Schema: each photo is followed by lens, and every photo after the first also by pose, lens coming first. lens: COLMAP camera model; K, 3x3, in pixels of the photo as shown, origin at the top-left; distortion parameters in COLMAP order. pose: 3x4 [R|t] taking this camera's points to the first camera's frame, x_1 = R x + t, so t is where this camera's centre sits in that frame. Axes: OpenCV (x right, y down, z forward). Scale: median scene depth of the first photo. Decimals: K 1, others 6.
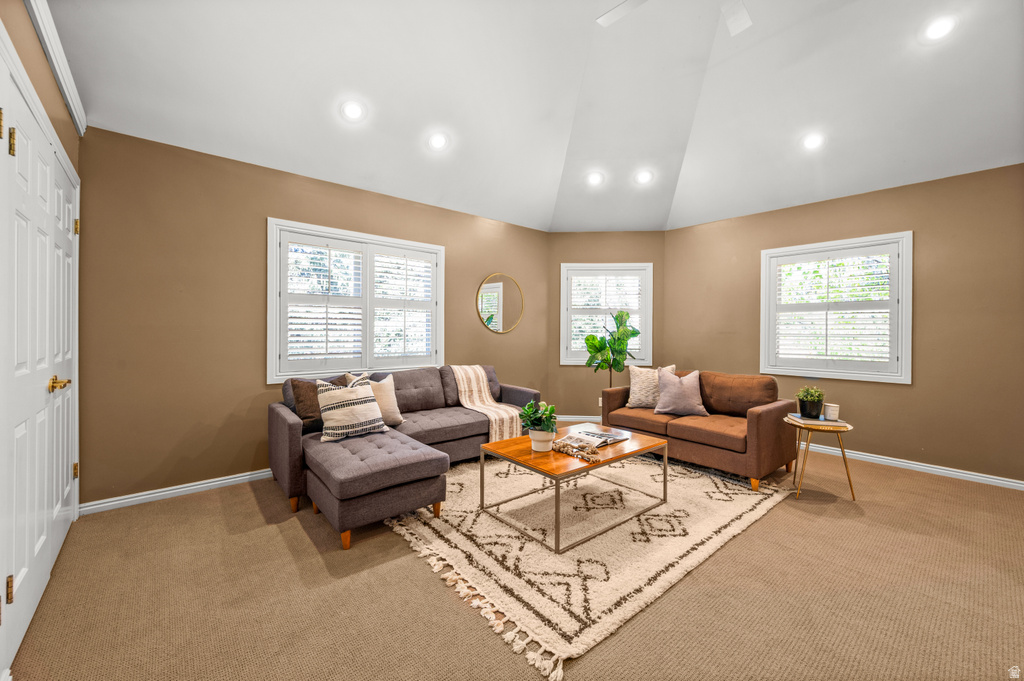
lens RADIAL K [[416.3, 0, 512.3], [0, 416.3, 336.0], [0, 0, 1]] dist [0.000340, 0.000019]
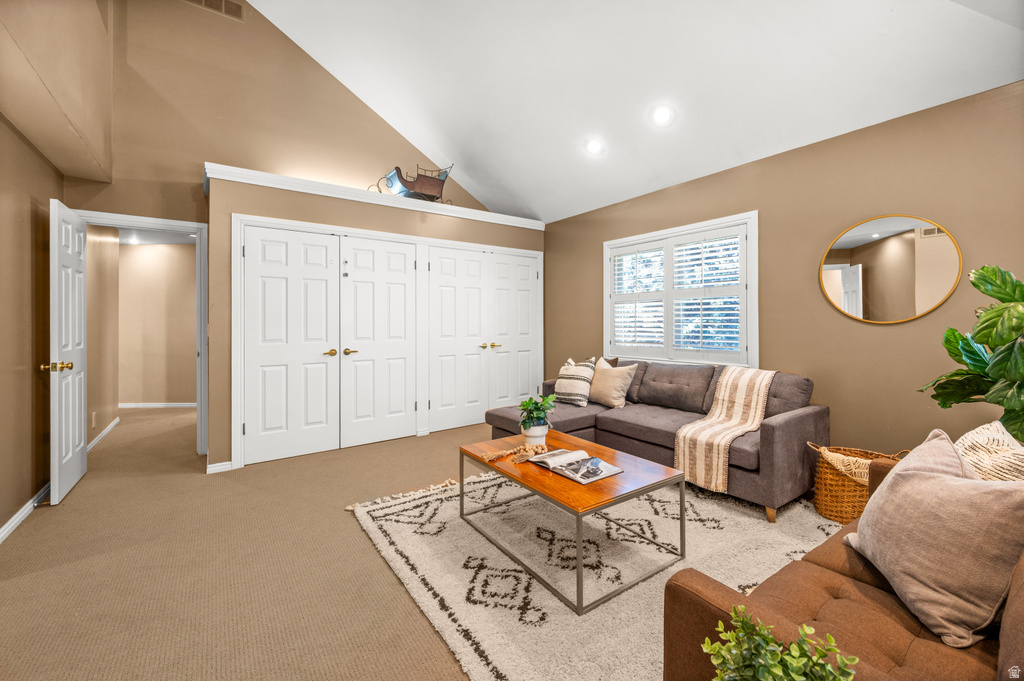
lens RADIAL K [[416.3, 0, 518.4], [0, 416.3, 322.2], [0, 0, 1]] dist [0.000340, 0.000019]
pose [[-0.086608, -0.005433, -0.996228, 1.087084], [-0.006333, 0.999968, -0.004903, -0.008179], [0.996222, 0.005885, -0.086640, 1.091754]]
